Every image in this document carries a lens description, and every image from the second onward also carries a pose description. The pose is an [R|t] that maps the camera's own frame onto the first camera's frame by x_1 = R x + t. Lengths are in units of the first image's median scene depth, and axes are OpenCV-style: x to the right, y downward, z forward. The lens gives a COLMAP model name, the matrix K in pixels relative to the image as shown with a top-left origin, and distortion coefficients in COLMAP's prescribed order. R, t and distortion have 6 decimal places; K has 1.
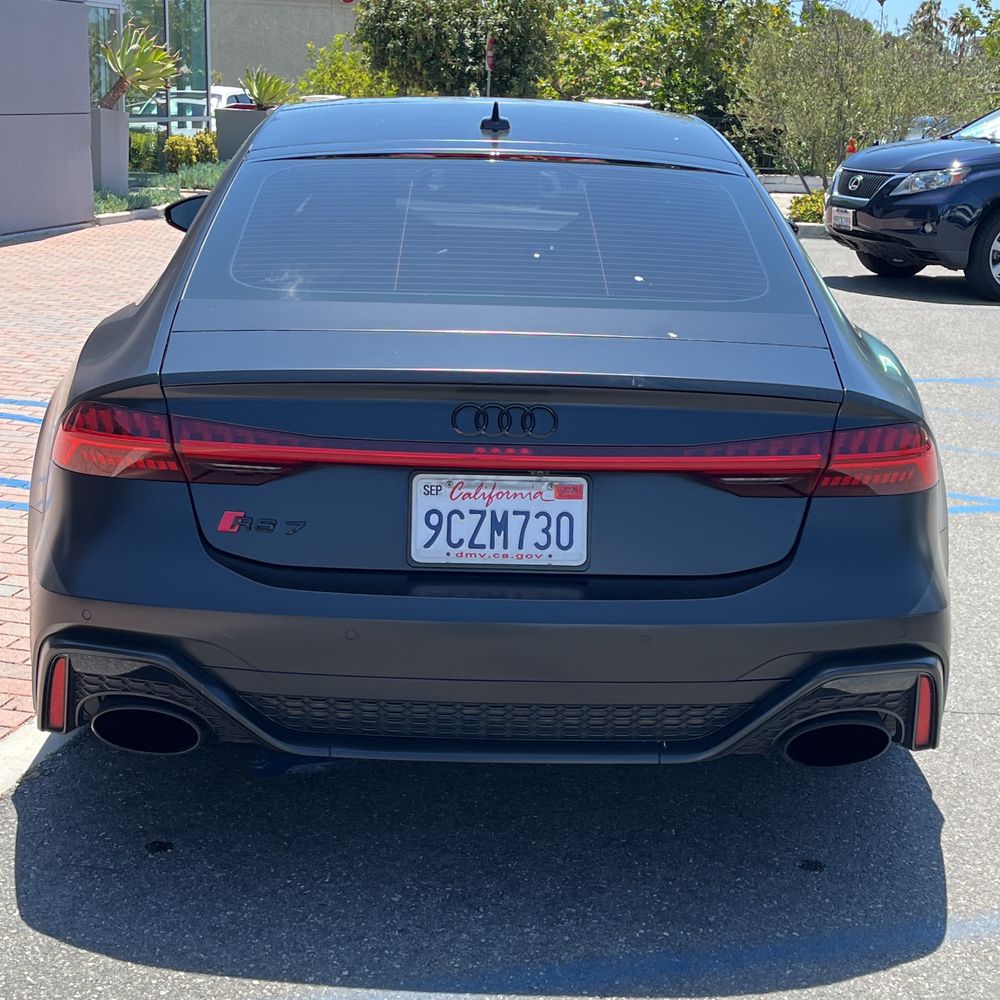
lens RADIAL K [[1690.7, 0, 493.3], [0, 1690.7, 498.7], [0, 0, 1]] dist [0.153717, -0.535174]
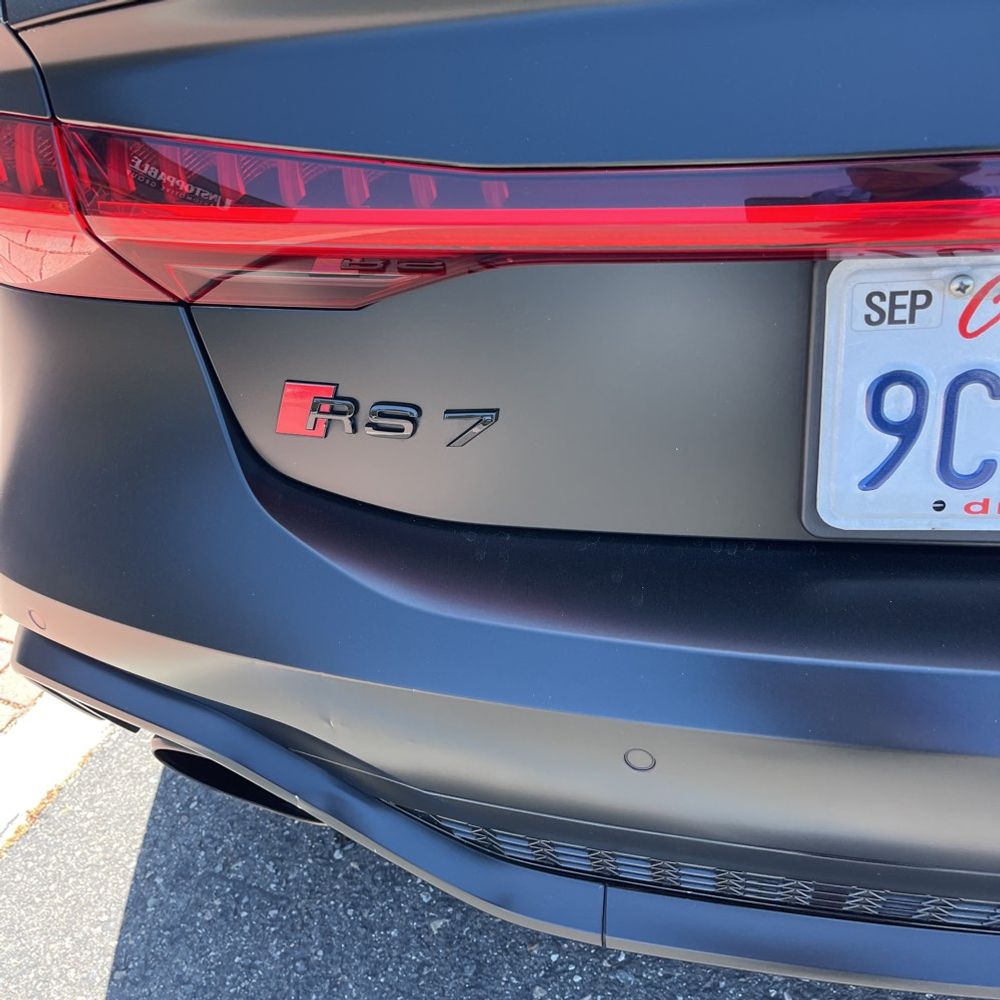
lens RADIAL K [[1006.0, 0, 506.0], [0, 1006.0, 516.1], [0, 0, 1]] dist [0.082484, -0.114864]
pose [[0.973739, -0.001508, -0.227663, -0.059777], [0.093108, 0.915169, 0.392170, -0.046078], [0.207758, -0.403068, 0.891276, 0.778347]]
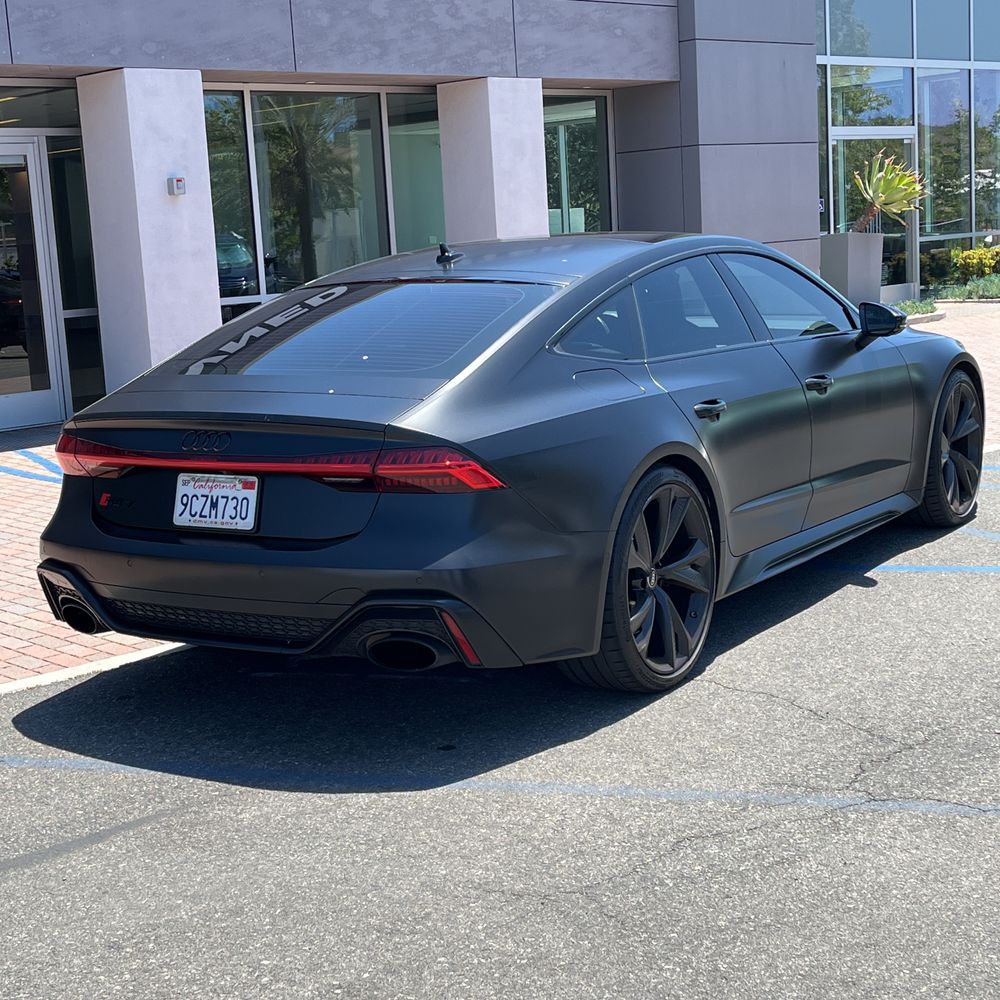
lens RADIAL K [[1690.7, 0, 493.3], [0, 1690.7, 498.7], [0, 0, 1]] dist [0.153717, -0.535174]
pose [[0.838243, 0.020013, -0.544929, 1.103658], [-0.056231, 0.997171, -0.049875, 0.075264], [0.542389, 0.072449, 0.836998, -0.246172]]
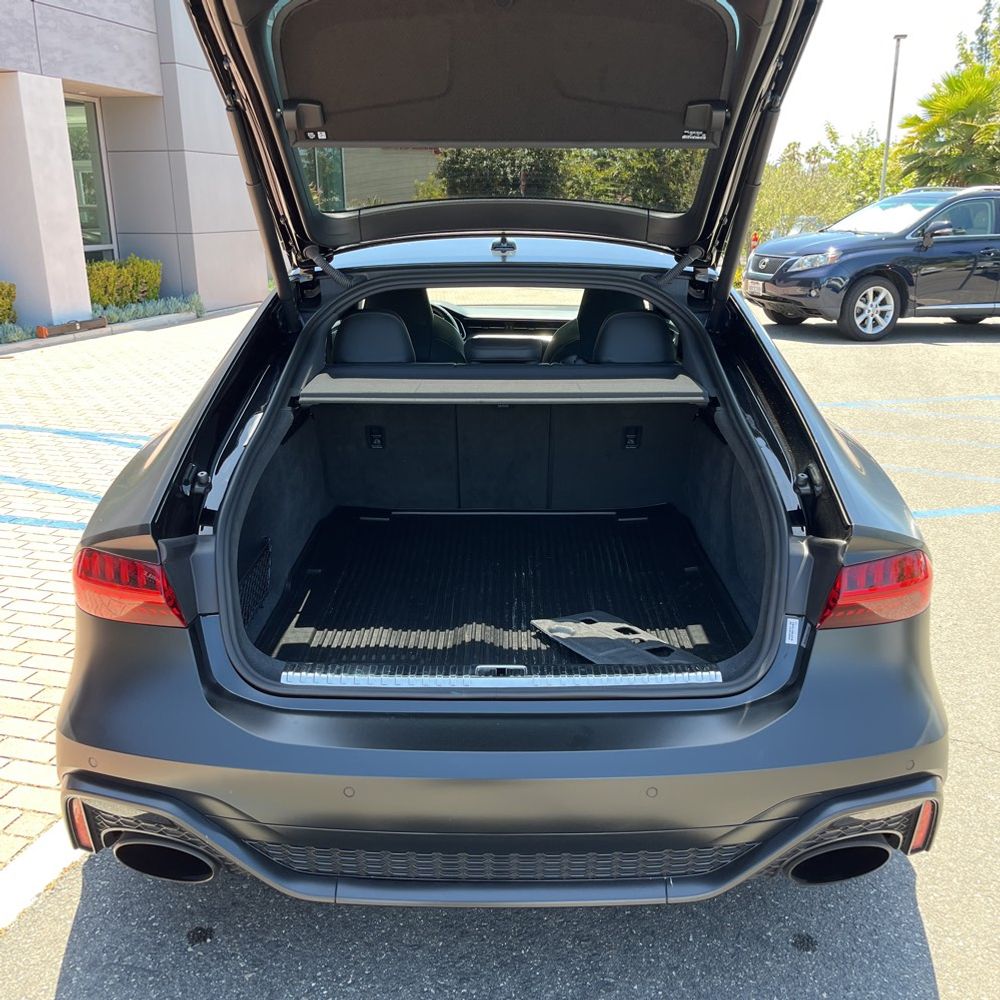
lens RADIAL K [[1006.0, 0, 506.0], [0, 1006.0, 516.1], [0, 0, 1]] dist [0.082484, -0.114864]
pose [[0.999435, -0.019299, -0.027500, 0.023508], [0.020961, 0.997890, 0.061454, -0.105742], [0.026256, -0.061996, 0.997731, 0.403165]]
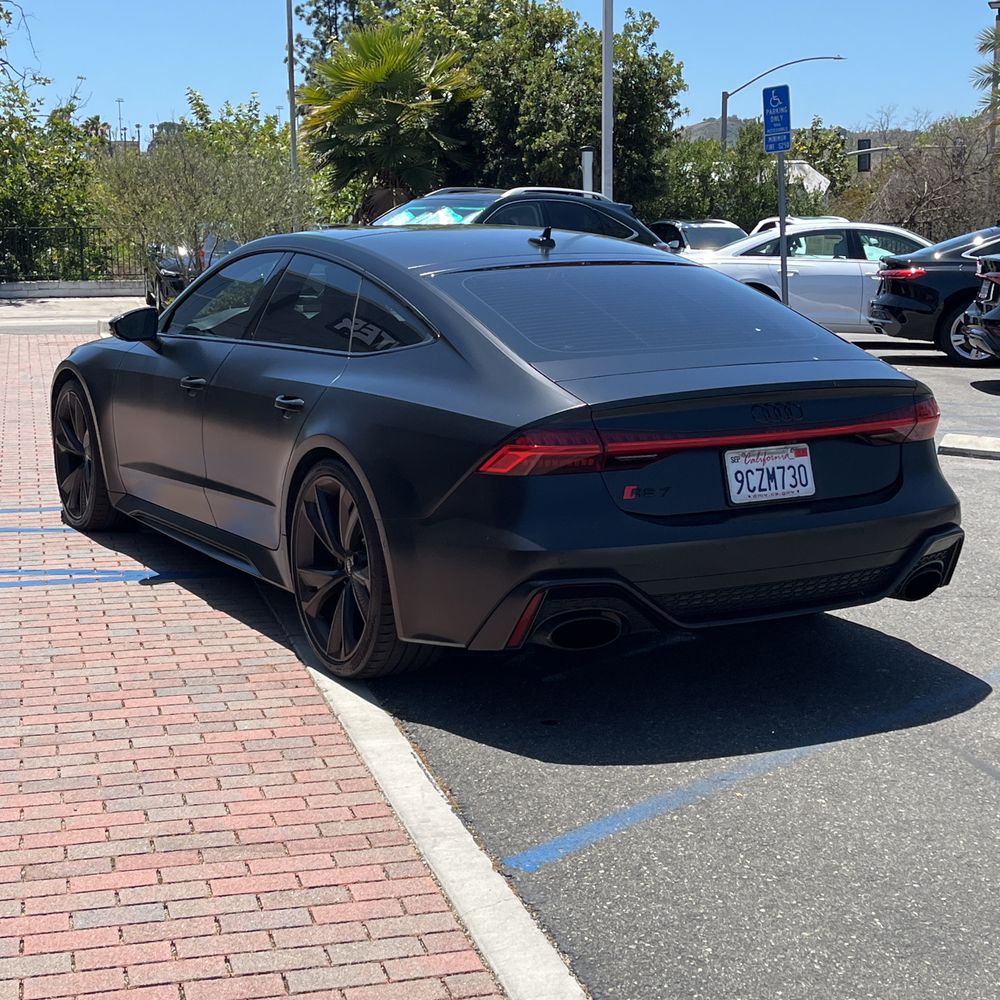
lens RADIAL K [[1690.7, 0, 493.3], [0, 1690.7, 498.7], [0, 0, 1]] dist [0.153717, -0.535174]
pose [[0.880105, -0.110982, 0.461626, -0.975724], [0.137744, 0.990163, -0.024564, 0.039460], [-0.454359, 0.085205, 0.886735, -0.348434]]
